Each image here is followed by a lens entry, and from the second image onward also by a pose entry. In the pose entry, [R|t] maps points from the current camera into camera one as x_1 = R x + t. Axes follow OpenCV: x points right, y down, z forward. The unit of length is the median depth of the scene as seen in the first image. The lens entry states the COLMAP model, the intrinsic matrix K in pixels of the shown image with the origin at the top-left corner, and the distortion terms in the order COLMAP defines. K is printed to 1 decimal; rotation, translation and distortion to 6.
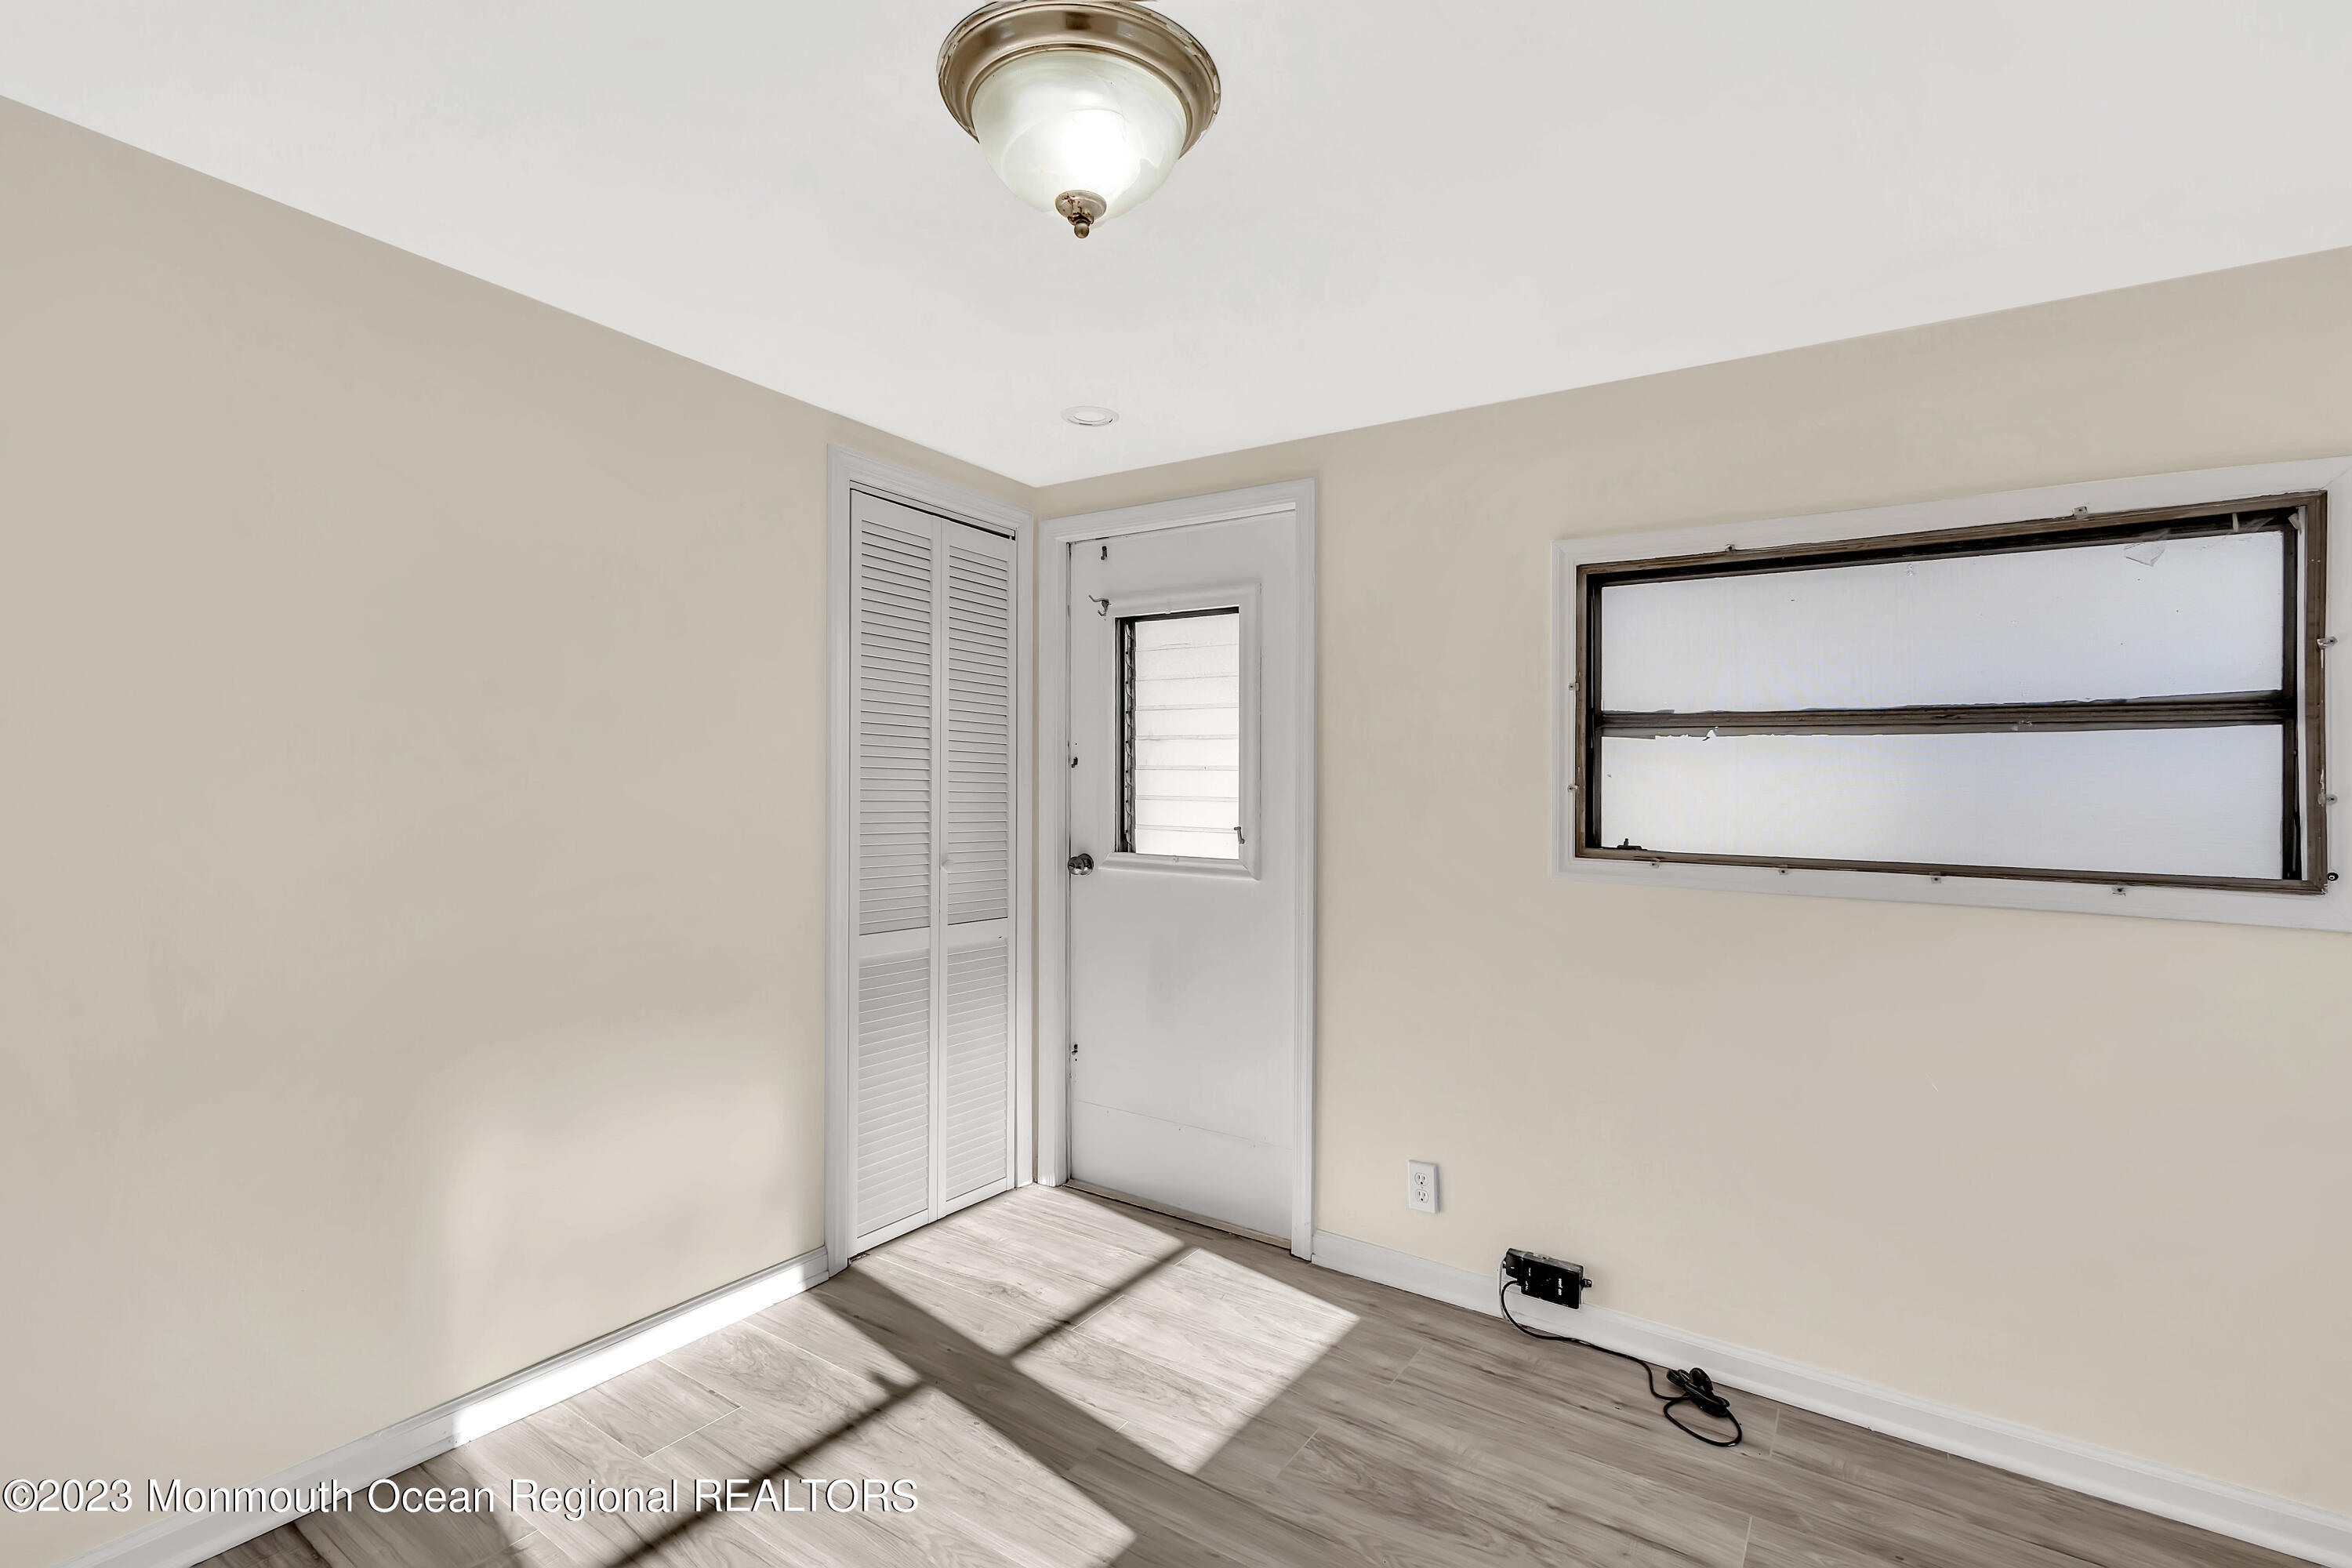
lens RADIAL K [[1038.8, 0, 1170.5], [0, 1038.8, 831.3], [0, 0, 1]] dist [-0.000608, -0.000602]
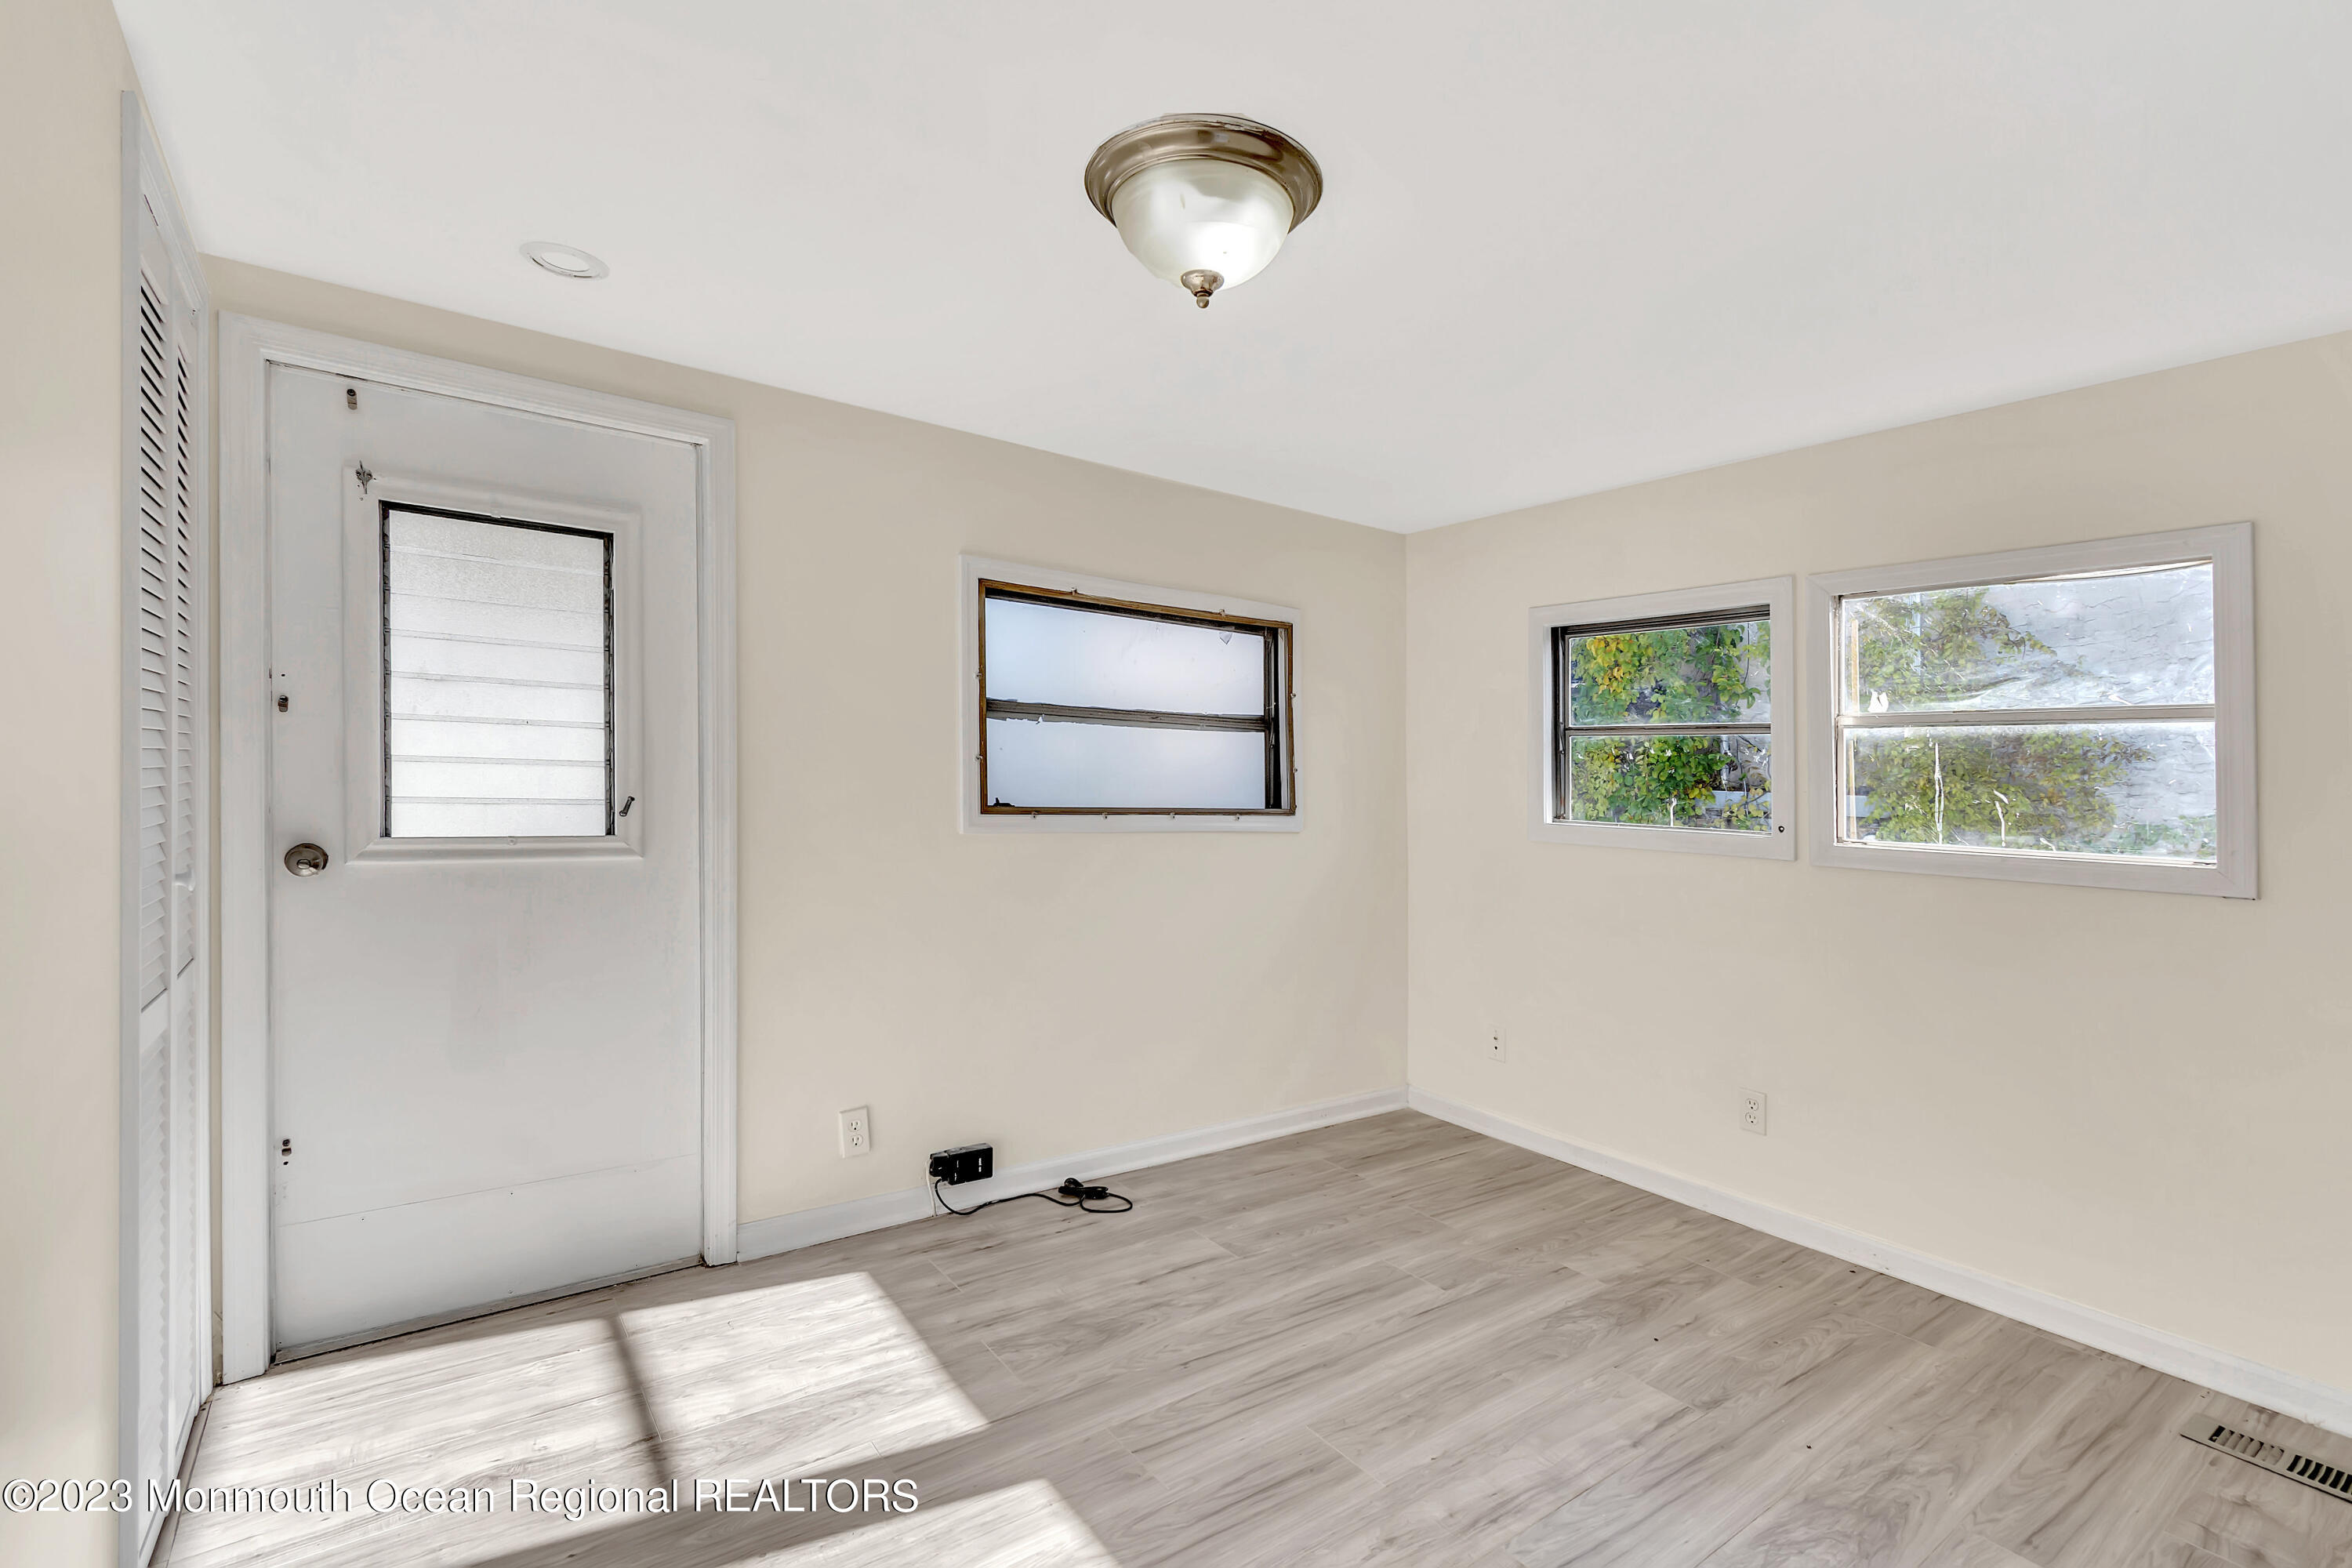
lens RADIAL K [[1038.8, 0, 1175.8], [0, 1038.8, 764.7], [0, 0, 1]] dist [-0.000608, -0.000602]
pose [[0.350974, -0.002180, 0.936383, -0.697620], [0.009785, 0.999951, -0.001339, -0.030301], [-0.936334, 0.009633, 0.350978, 0.352076]]
